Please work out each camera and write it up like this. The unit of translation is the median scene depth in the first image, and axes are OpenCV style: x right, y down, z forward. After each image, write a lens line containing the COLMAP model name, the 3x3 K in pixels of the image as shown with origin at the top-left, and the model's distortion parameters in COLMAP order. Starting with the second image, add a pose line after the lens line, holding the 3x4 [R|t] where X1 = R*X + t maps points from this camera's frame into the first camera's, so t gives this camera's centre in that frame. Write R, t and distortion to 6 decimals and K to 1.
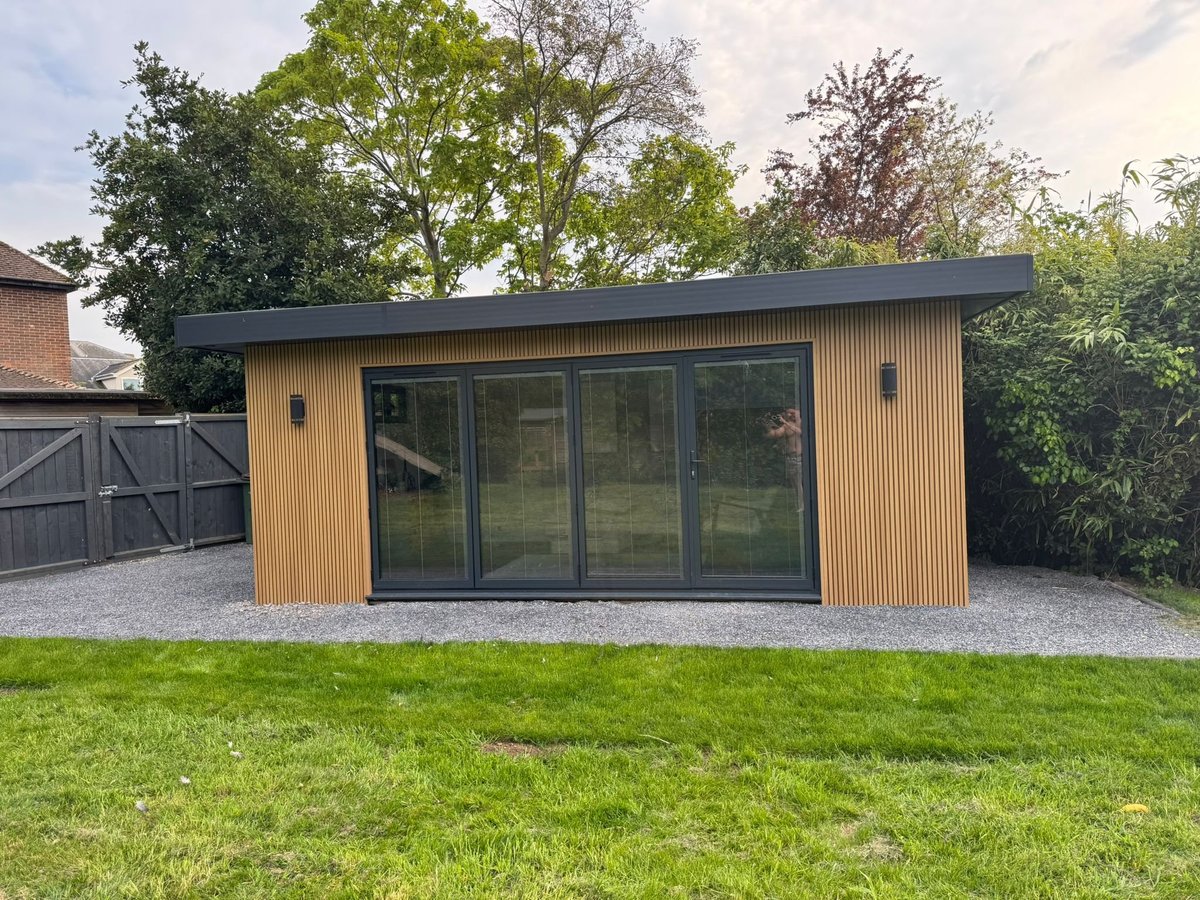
lens RADIAL K [[824.0, 0, 600.0], [0, 824.0, 450.0], [0, 0, 1]] dist [0.041542, -0.044667]
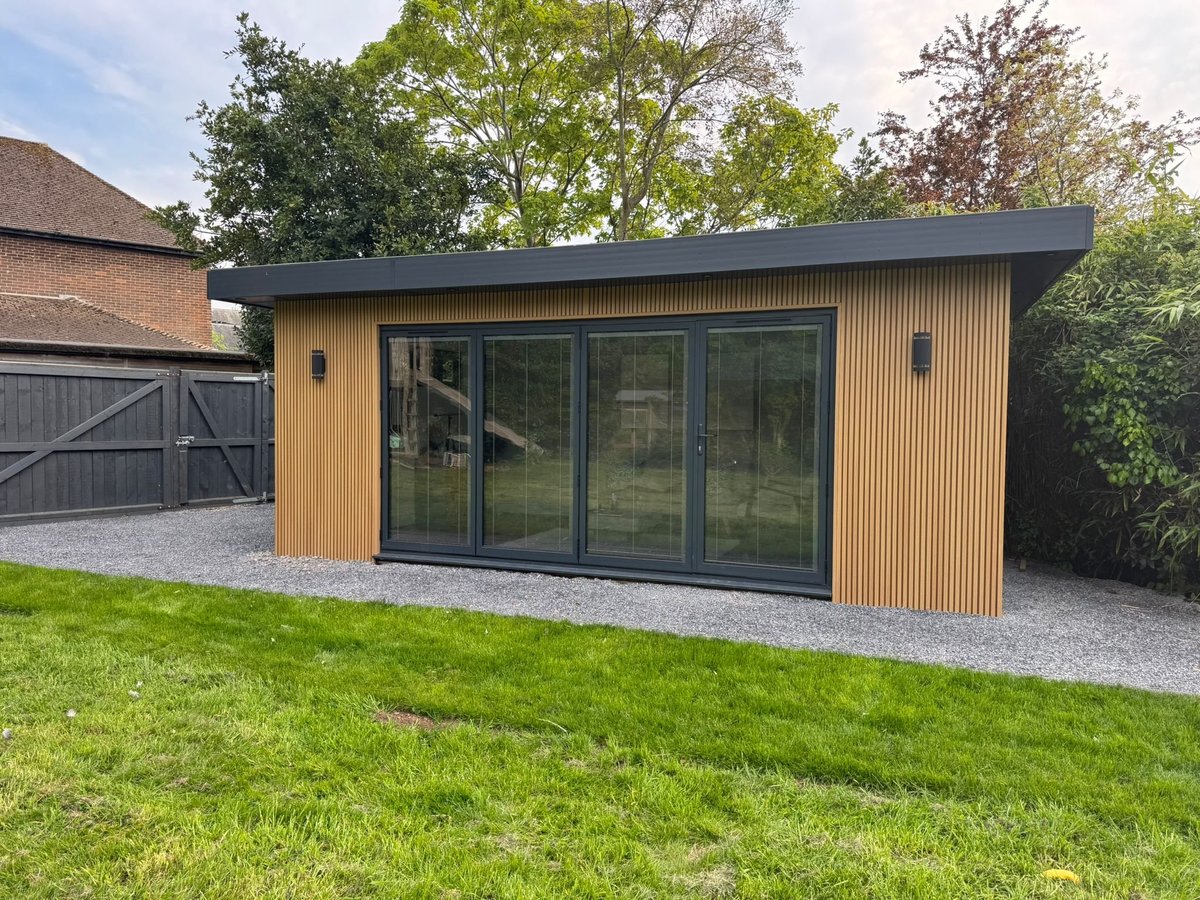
lens RADIAL K [[824.0, 0, 600.0], [0, 824.0, 450.0], [0, 0, 1]] dist [0.041542, -0.044667]
pose [[0.984436, 0.054300, -0.167145, 0.141251], [-0.051297, 0.998436, 0.022236, 0.013851], [0.168091, -0.013316, 0.985682, 0.066201]]
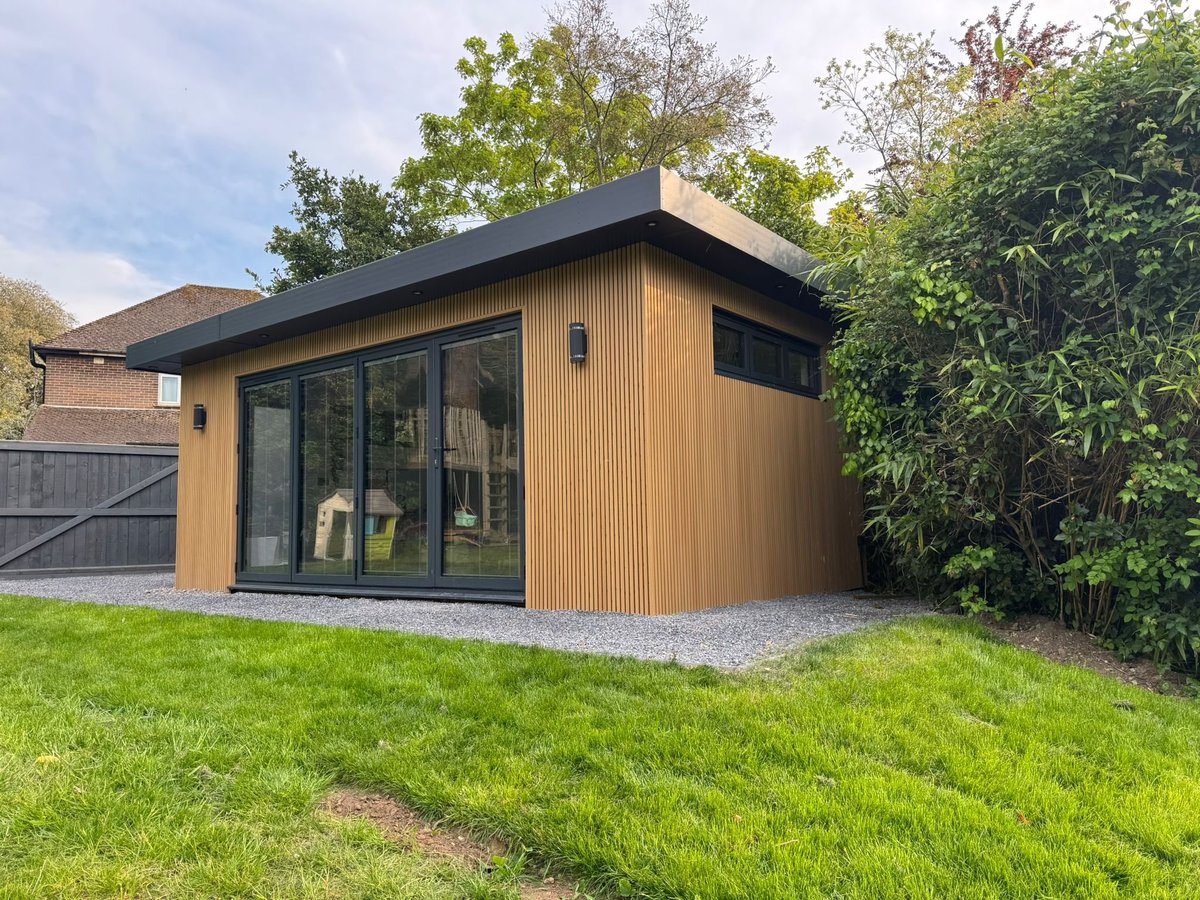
lens RADIAL K [[831.4, 0, 615.5], [0, 831.4, 454.2], [0, 0, 1]] dist [0.044106, -0.048372]
pose [[0.895278, -0.017552, -0.445162, 0.645903], [-0.026973, 0.995255, -0.093487, 0.092285], [0.444691, 0.095704, 0.890556, 0.225645]]
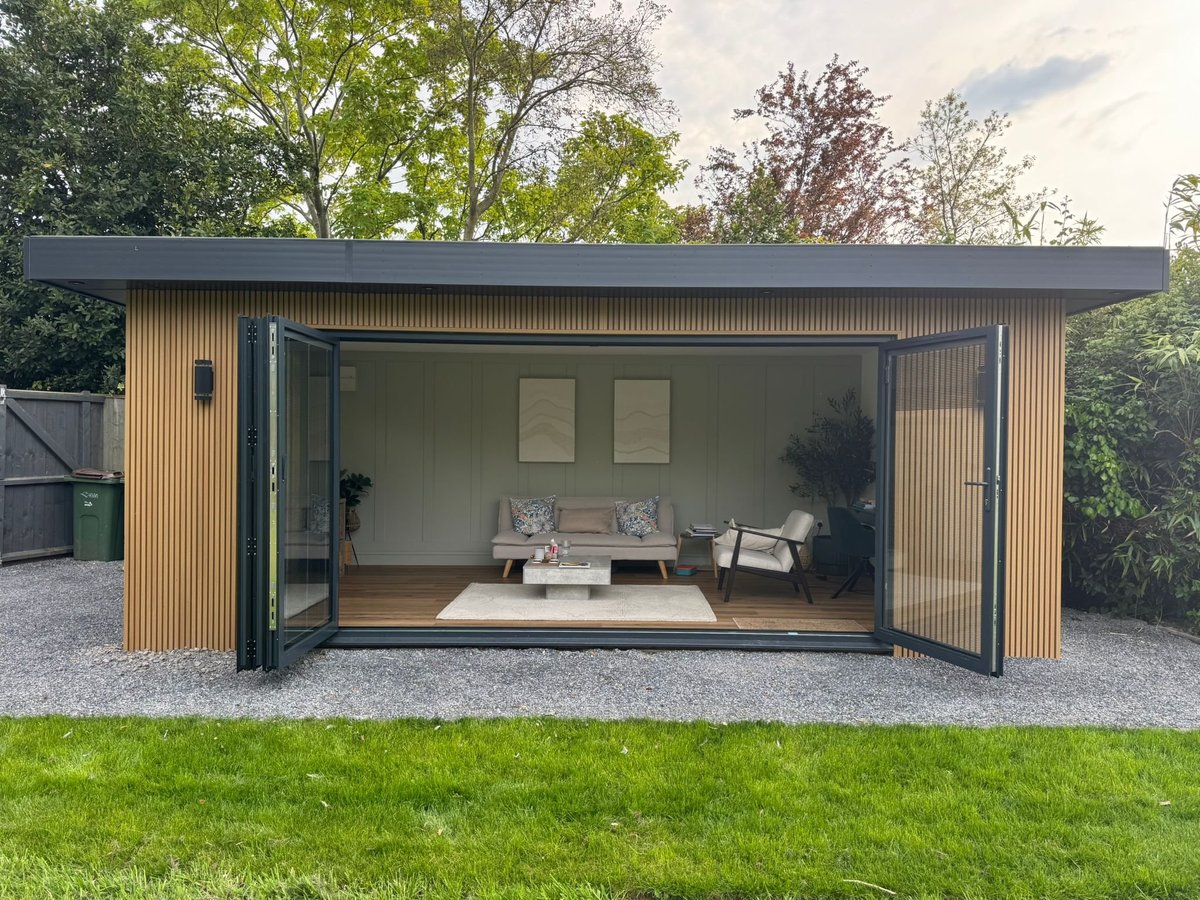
lens RADIAL K [[827.3, 0, 600.0], [0, 827.3, 450.0], [0, 0, 1]] dist [0.031796, -0.035699]
pose [[0.979036, 0.047541, 0.198062, -0.164719], [-0.043158, 0.998720, -0.026394, 0.015342], [-0.199063, 0.017293, 0.979834, 0.215785]]
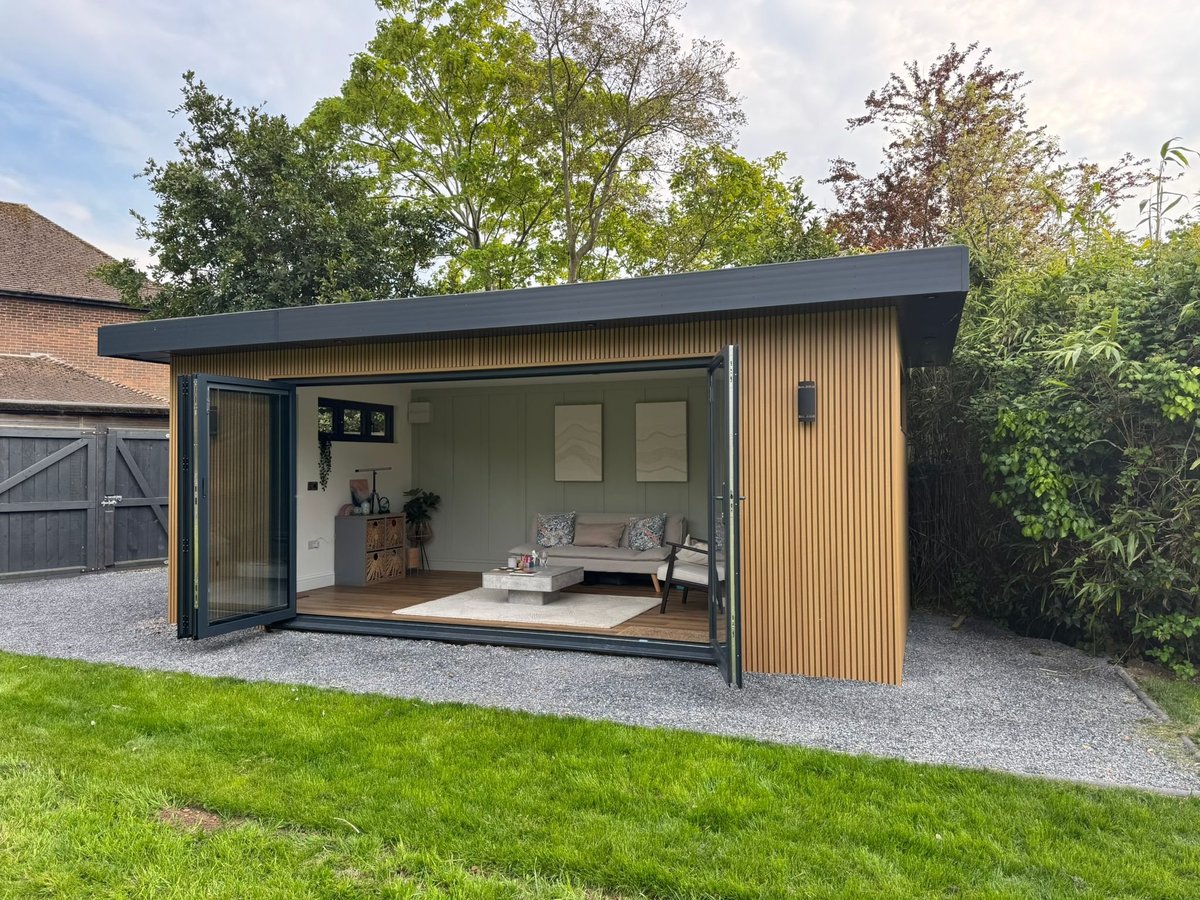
lens RADIAL K [[823.5, 0, 604.3], [0, 823.5, 453.4], [0, 0, 1]] dist [0.045957, -0.049010]
pose [[0.983949, 0.031637, -0.175622, 0.249758], [-0.037872, 0.998762, -0.032266, 0.001272], [0.174384, 0.038400, 0.983929, 0.128400]]
